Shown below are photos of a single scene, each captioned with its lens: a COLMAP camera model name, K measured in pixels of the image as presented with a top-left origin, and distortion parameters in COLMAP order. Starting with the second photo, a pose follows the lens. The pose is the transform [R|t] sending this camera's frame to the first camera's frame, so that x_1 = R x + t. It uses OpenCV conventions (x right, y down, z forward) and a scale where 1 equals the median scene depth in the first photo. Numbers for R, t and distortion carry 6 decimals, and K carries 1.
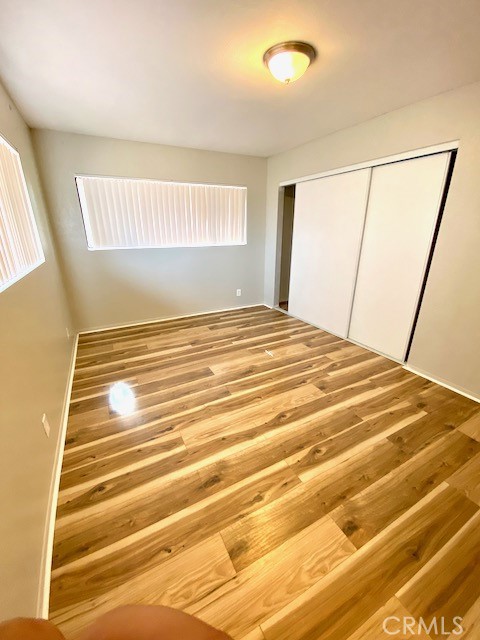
lens RADIAL K [[259.6, 0, 240.0], [0, 259.6, 320.0], [0, 0, 1]] dist [0.032982, -0.027982]
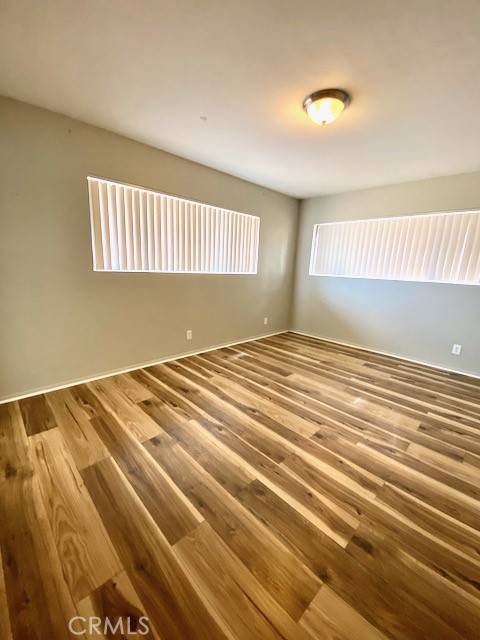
lens RADIAL K [[259.6, 0, 240.0], [0, 259.6, 320.0], [0, 0, 1]] dist [0.032982, -0.027982]
pose [[0.277100, 0.212114, -0.937136, 0.800847], [-0.369505, 0.923849, 0.099849, -0.055472], [0.886951, 0.318608, 0.334376, 0.334251]]
